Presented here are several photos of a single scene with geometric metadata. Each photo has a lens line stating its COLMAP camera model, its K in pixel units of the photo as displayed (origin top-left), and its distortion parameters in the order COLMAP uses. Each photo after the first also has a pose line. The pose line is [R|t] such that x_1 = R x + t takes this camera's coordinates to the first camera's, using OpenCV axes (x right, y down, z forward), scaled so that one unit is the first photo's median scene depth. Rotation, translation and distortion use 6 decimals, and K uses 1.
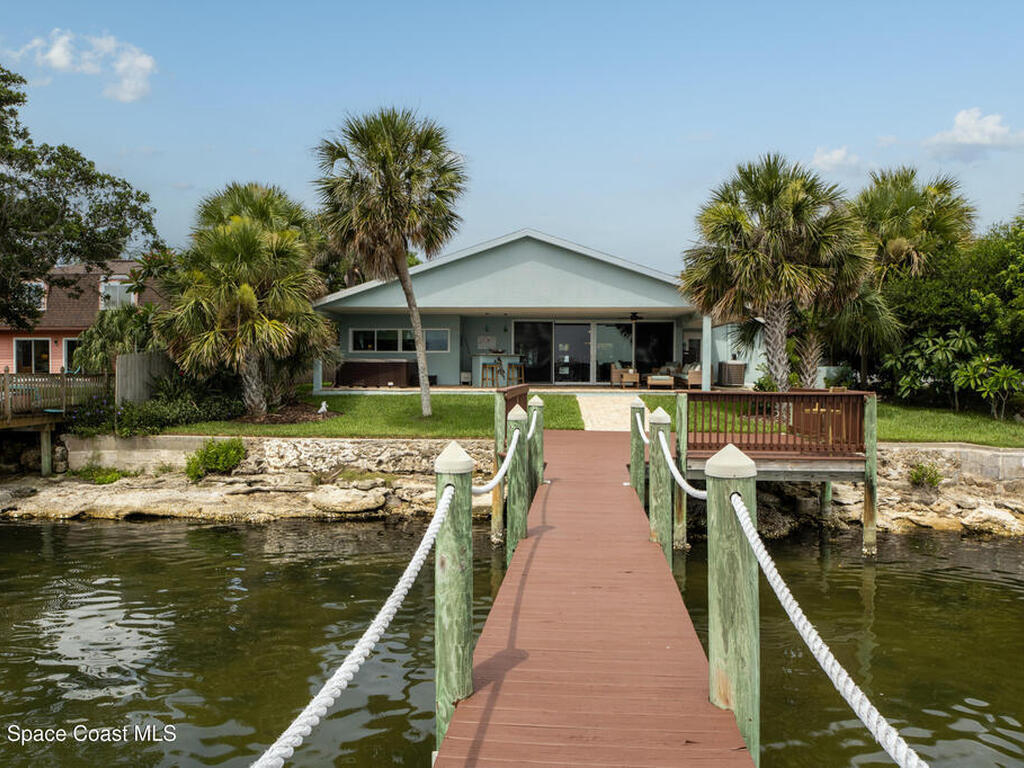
lens RADIAL K [[726.9, 0, 512.0], [0, 726.9, 384.0], [0, 0, 1]] dist [-0.034445, -0.000102]
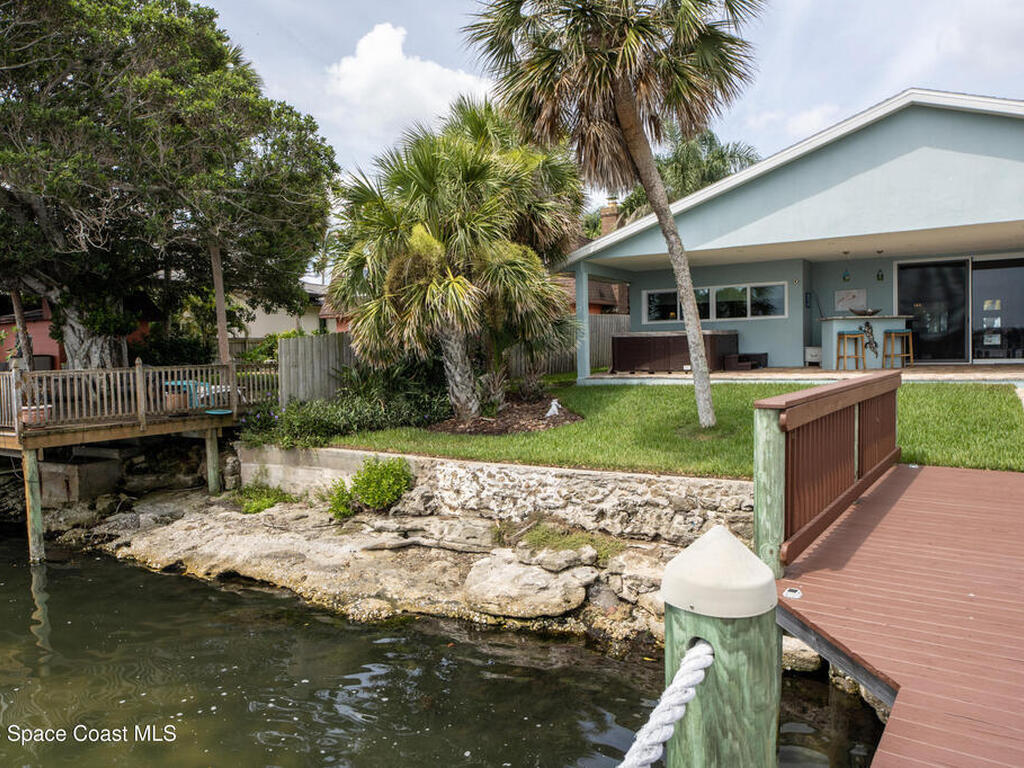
lens RADIAL K [[726.9, 0, 512.0], [0, 726.9, 384.0], [0, 0, 1]] dist [-0.034445, -0.000102]
pose [[0.866655, -0.002403, -0.498902, 0.038940], [0.018707, 0.999442, 0.027683, -0.009608], [0.498557, -0.033324, 0.866216, 0.478579]]
